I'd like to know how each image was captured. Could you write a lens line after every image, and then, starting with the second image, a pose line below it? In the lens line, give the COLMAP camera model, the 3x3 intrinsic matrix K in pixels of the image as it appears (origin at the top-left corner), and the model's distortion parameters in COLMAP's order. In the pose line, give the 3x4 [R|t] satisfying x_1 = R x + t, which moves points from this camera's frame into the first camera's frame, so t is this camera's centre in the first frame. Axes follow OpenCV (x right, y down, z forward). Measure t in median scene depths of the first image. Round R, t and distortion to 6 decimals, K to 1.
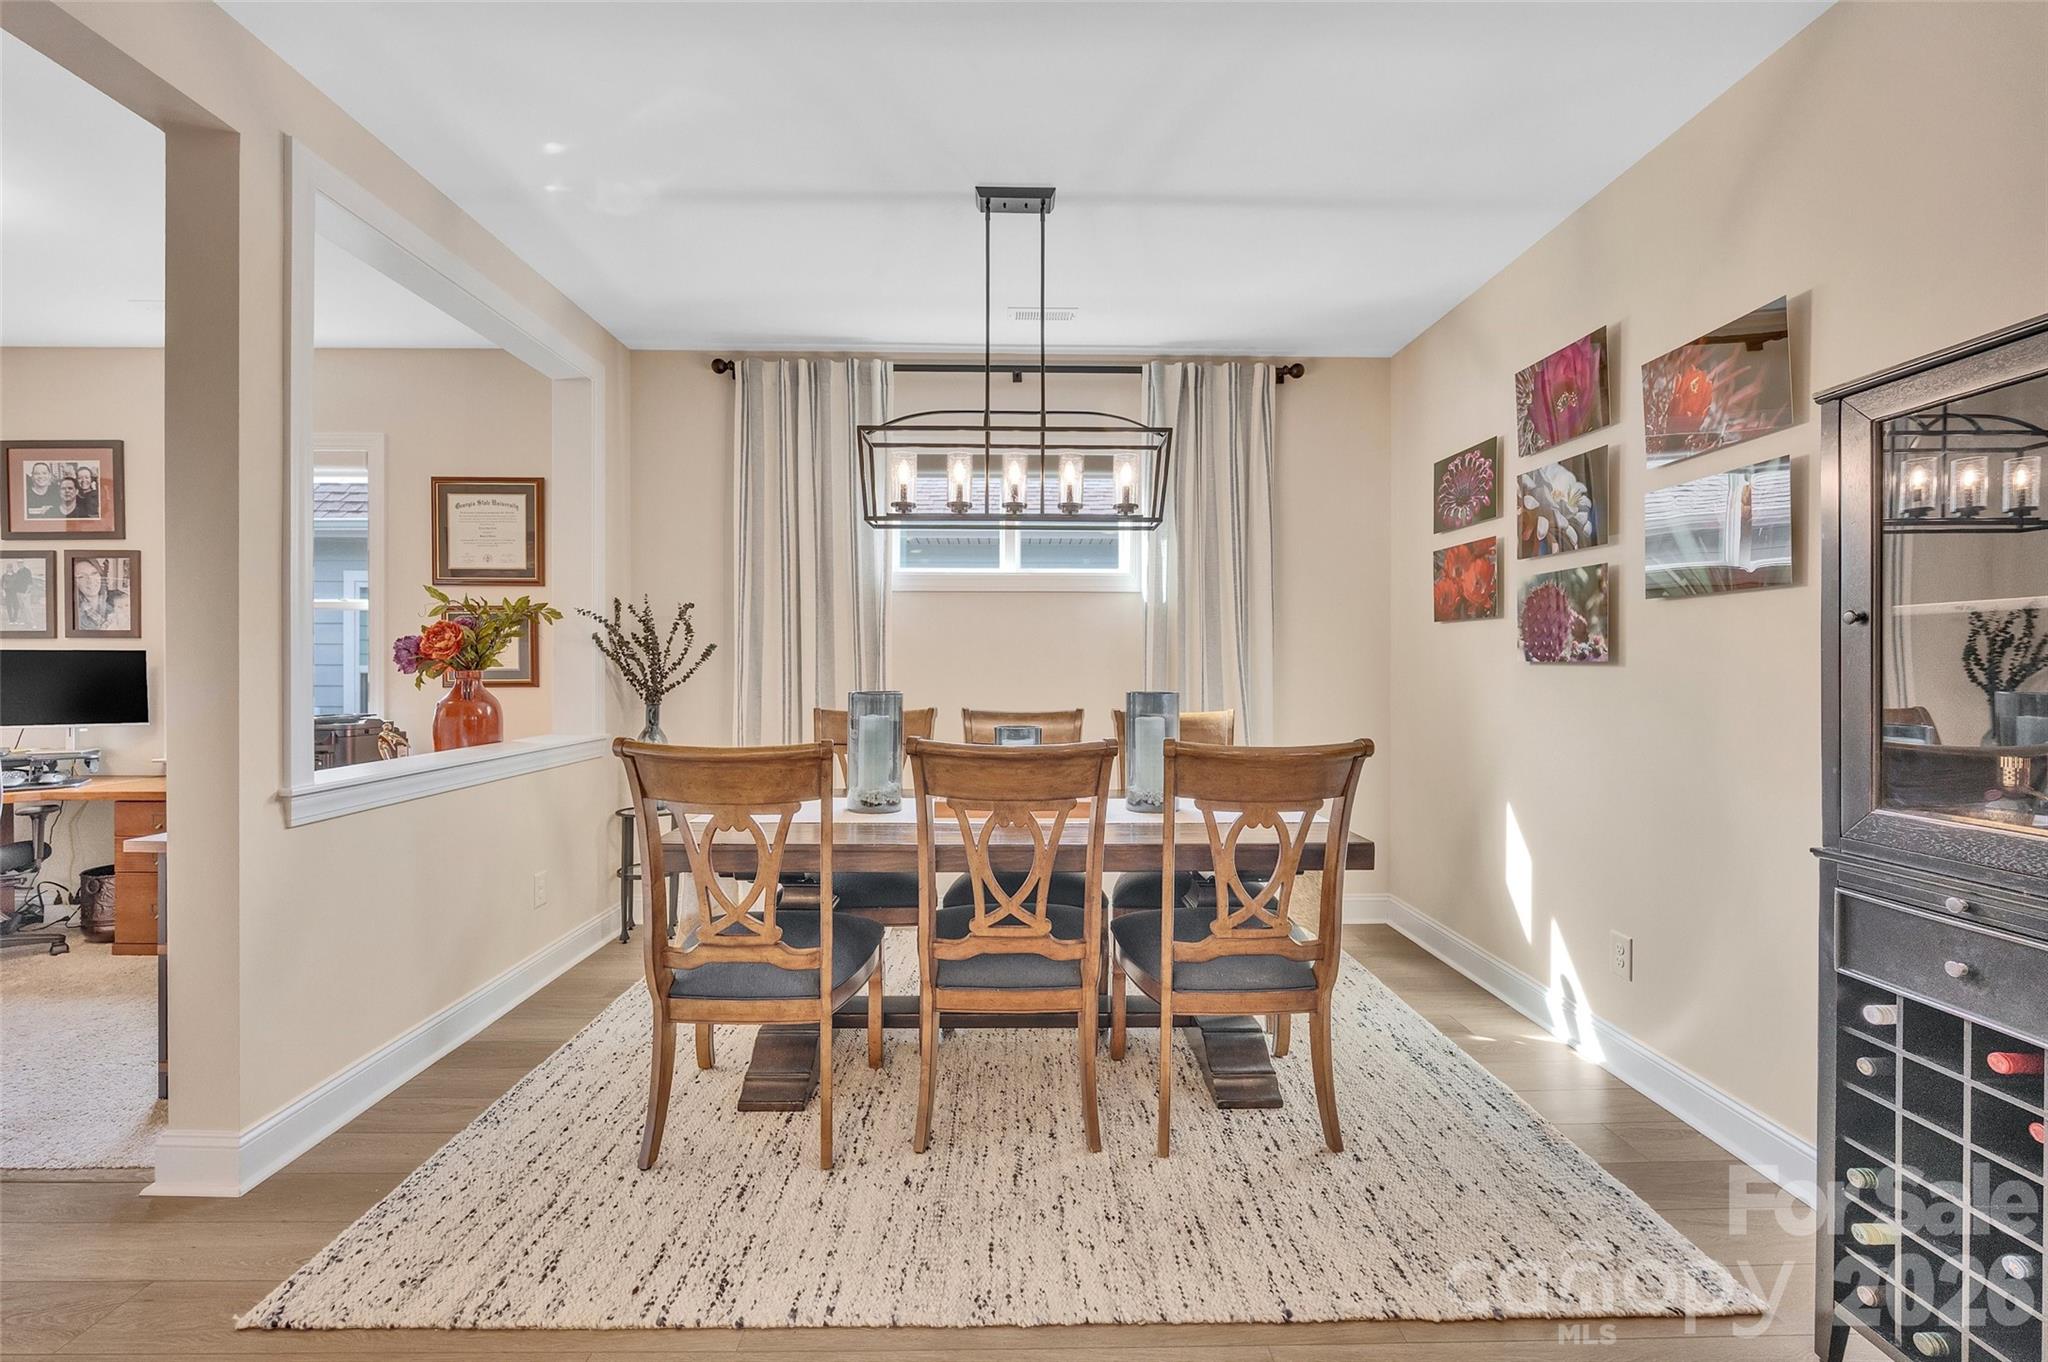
lens RADIAL K [[841.3, 0, 1030.6], [0, 841.3, 675.2], [0, 0, 1]] dist [-0.000375, -0.000020]
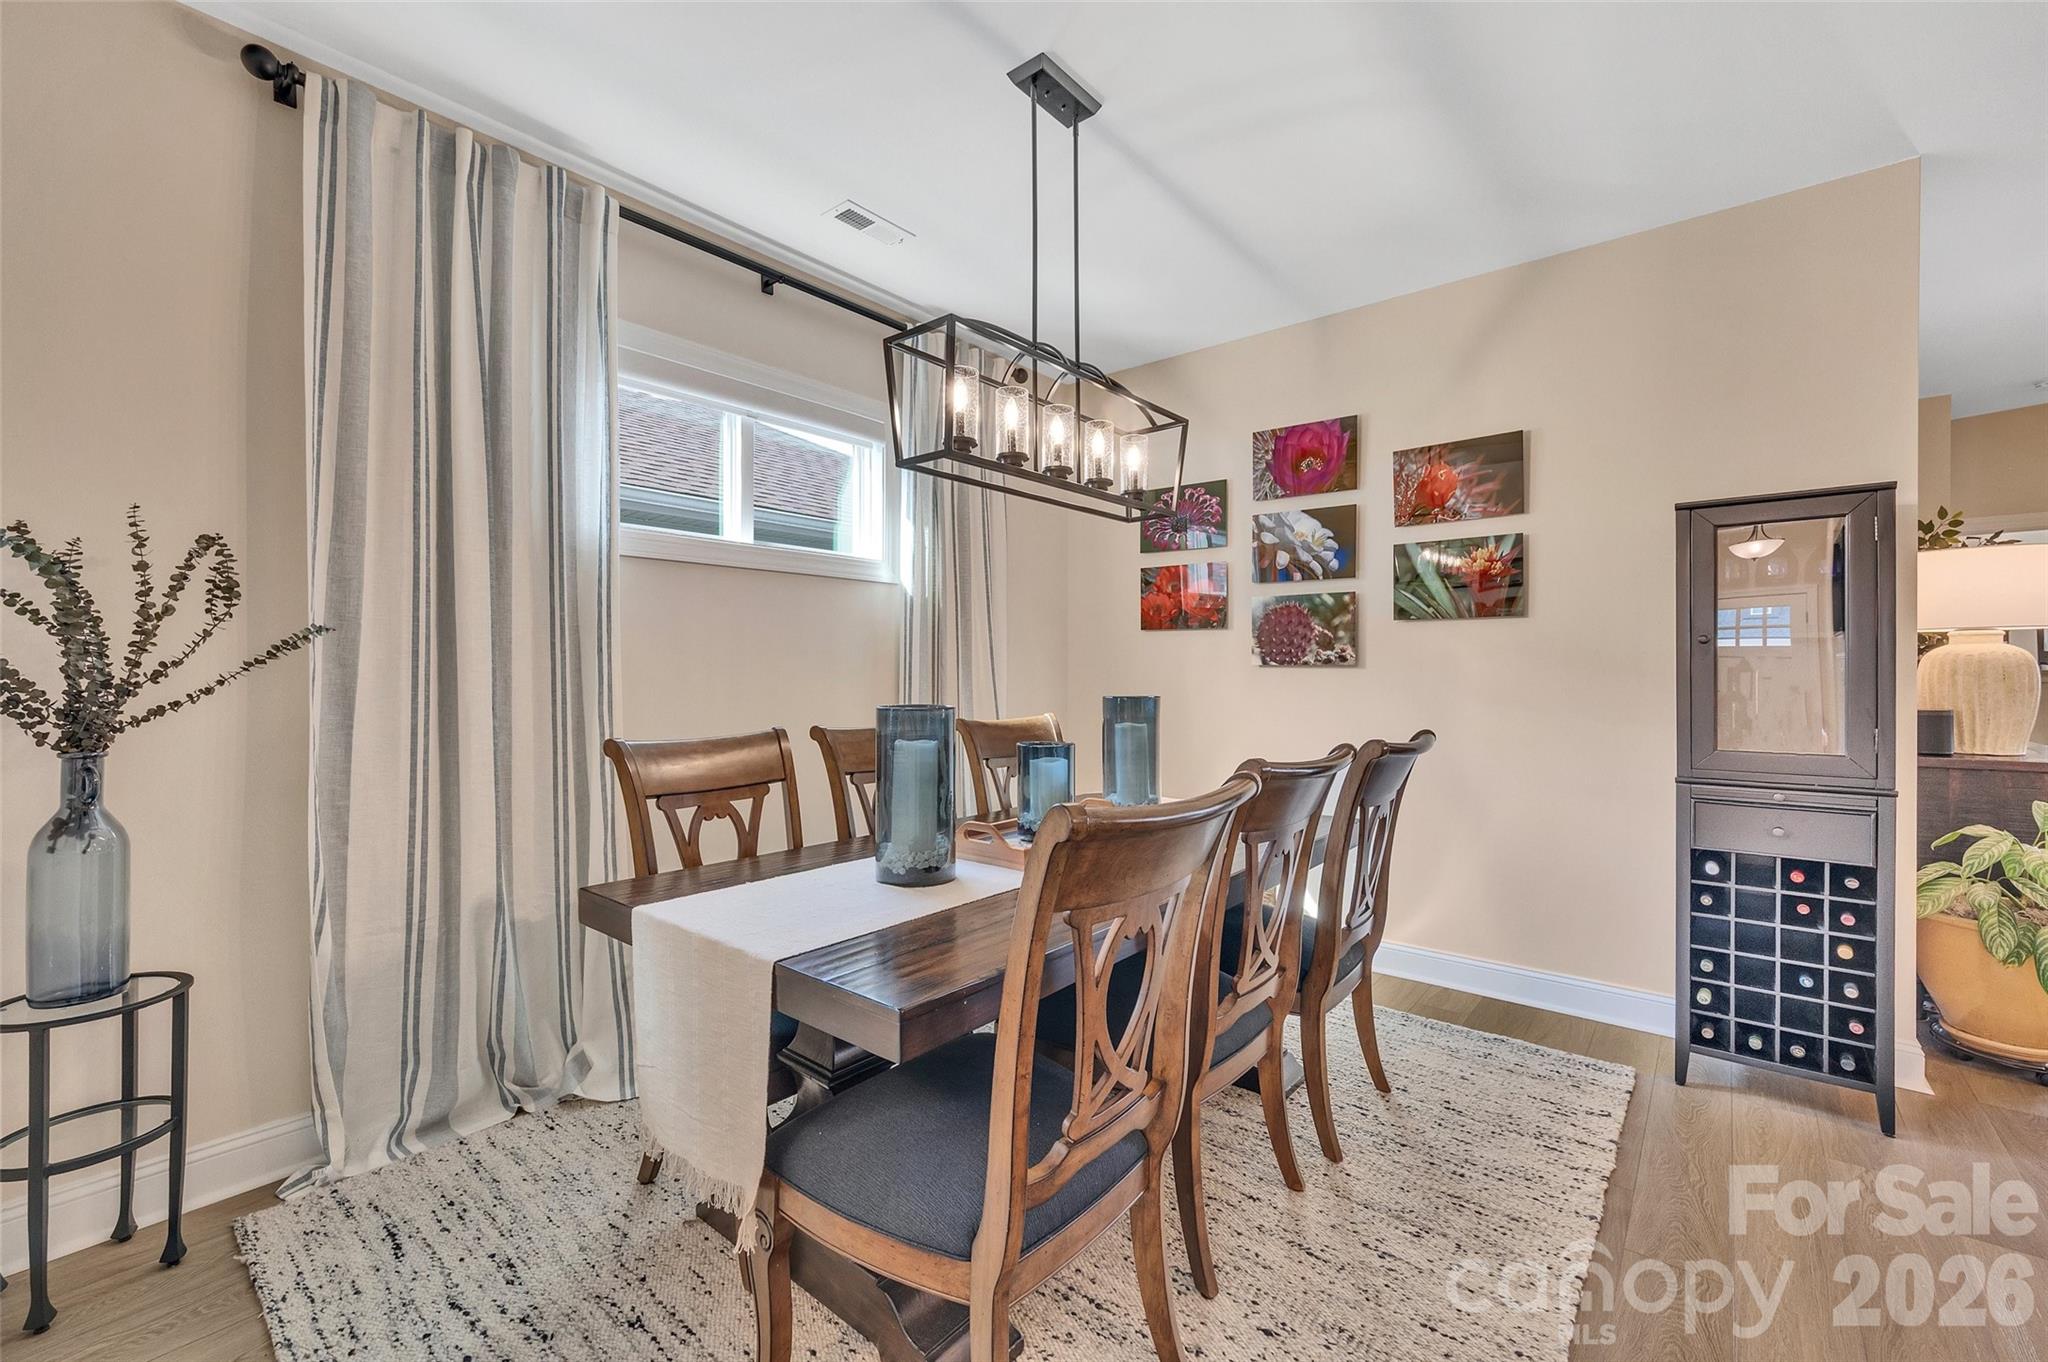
lens RADIAL K [[846.3, 0, 1015.9], [0, 846.3, 678.9], [0, 0, 1]] dist [-0.000315, 0.000334]
pose [[0.658429, -0.009310, 0.752585, -0.655466], [0.009666, 0.999946, 0.003914, -0.004234], [-0.752581, 0.004698, 0.658483, 0.488319]]
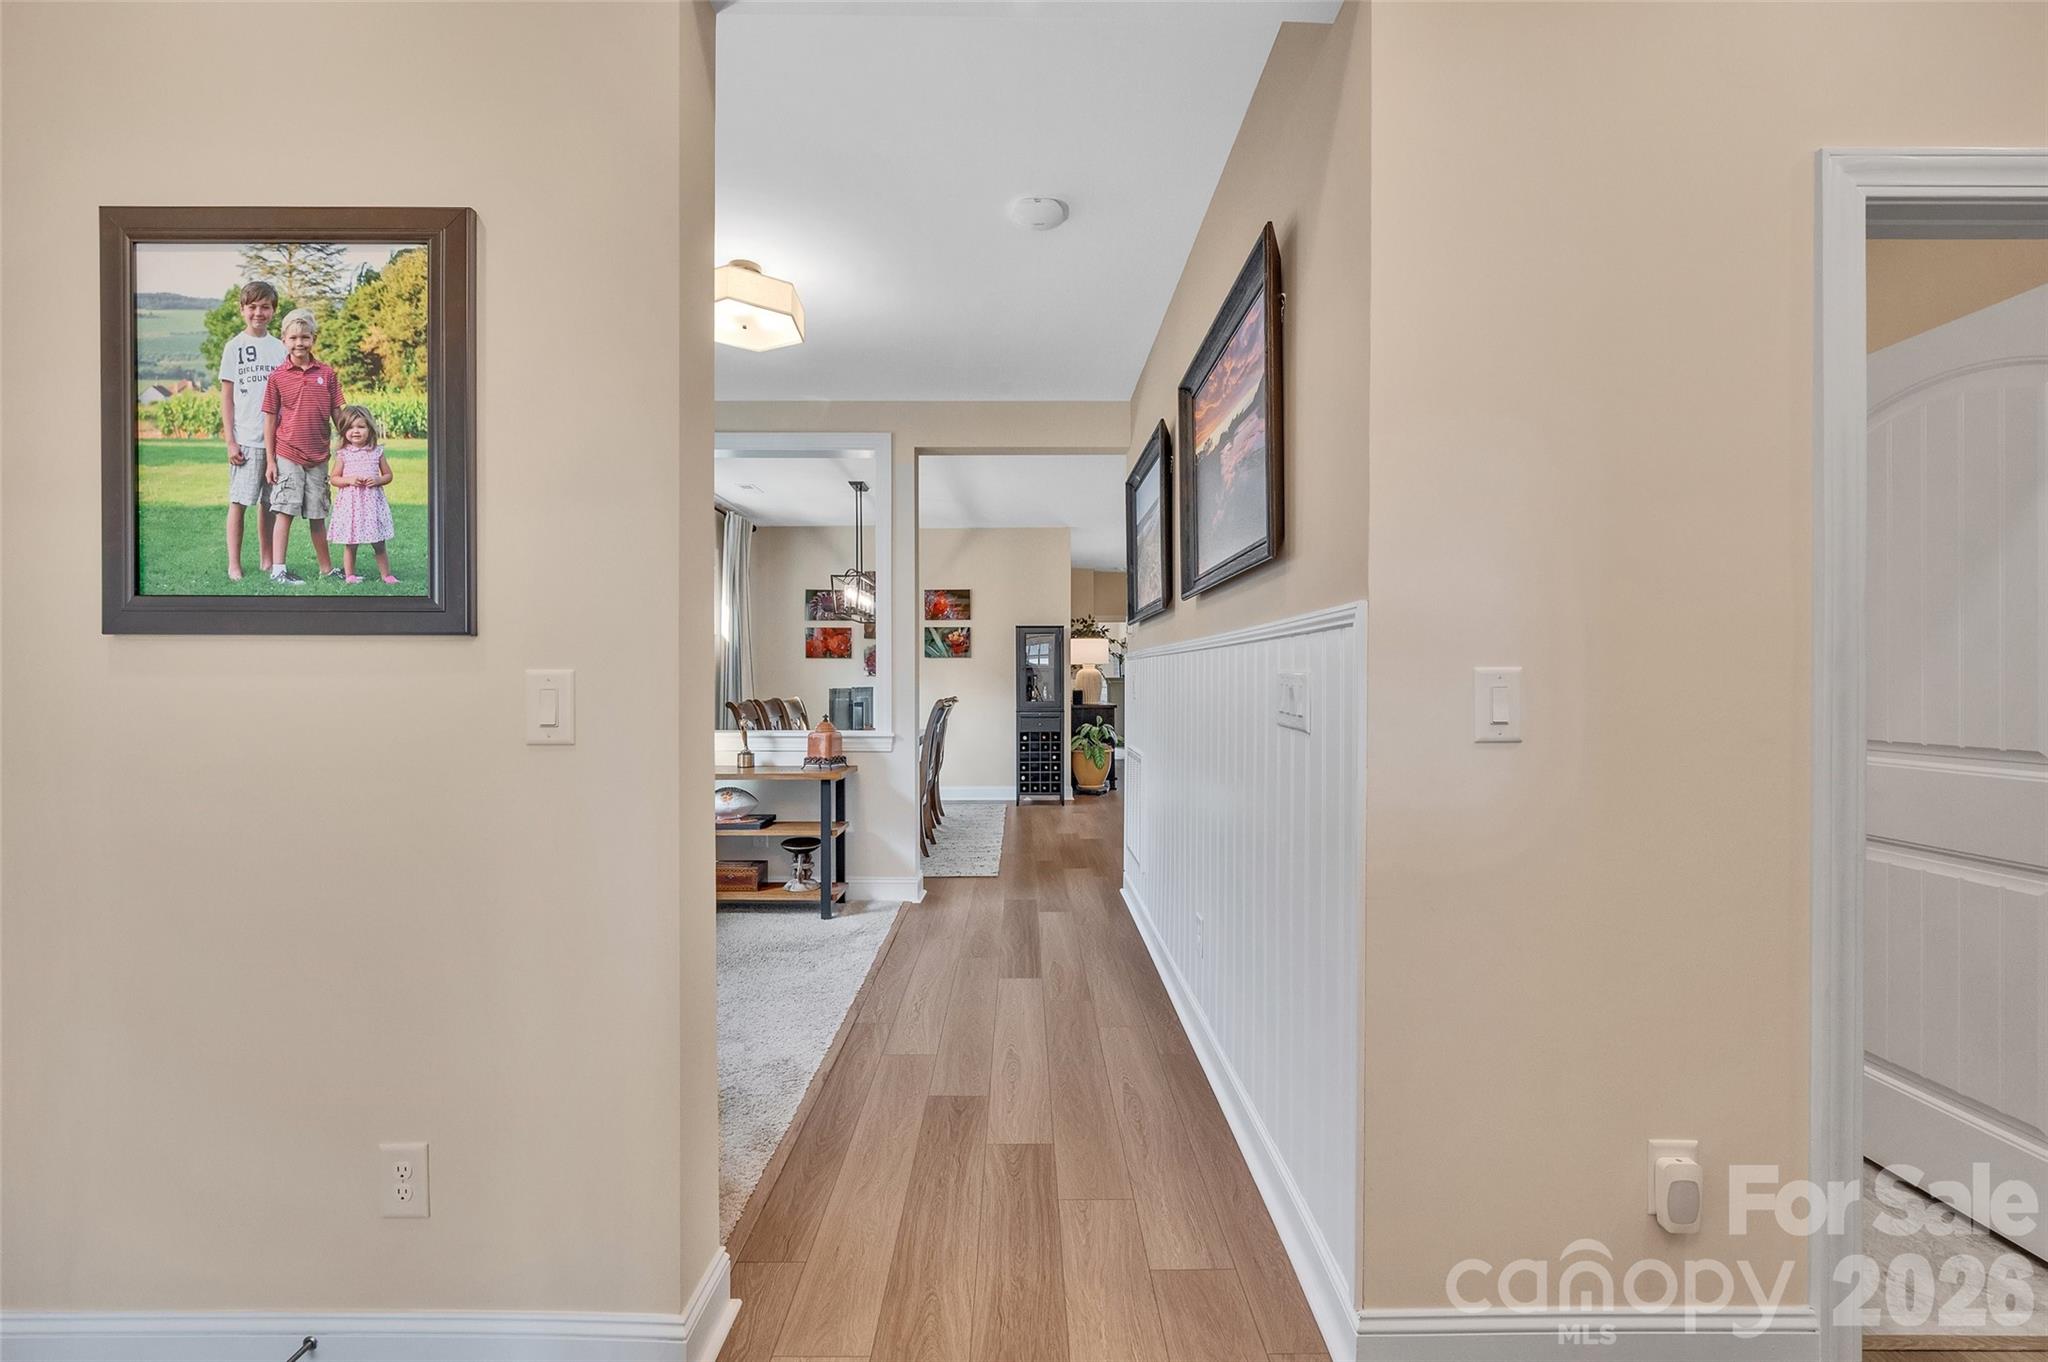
lens RADIAL K [[841.3, 0, 1030.6], [0, 841.3, 675.2], [0, 0, 1]] dist [-0.000375, -0.000020]
pose [[0.006484, 0.002030, 0.999977, -2.412748], [0.011146, 0.999936, -0.002103, -0.004767], [-0.999917, 0.011160, 0.006461, 0.484130]]
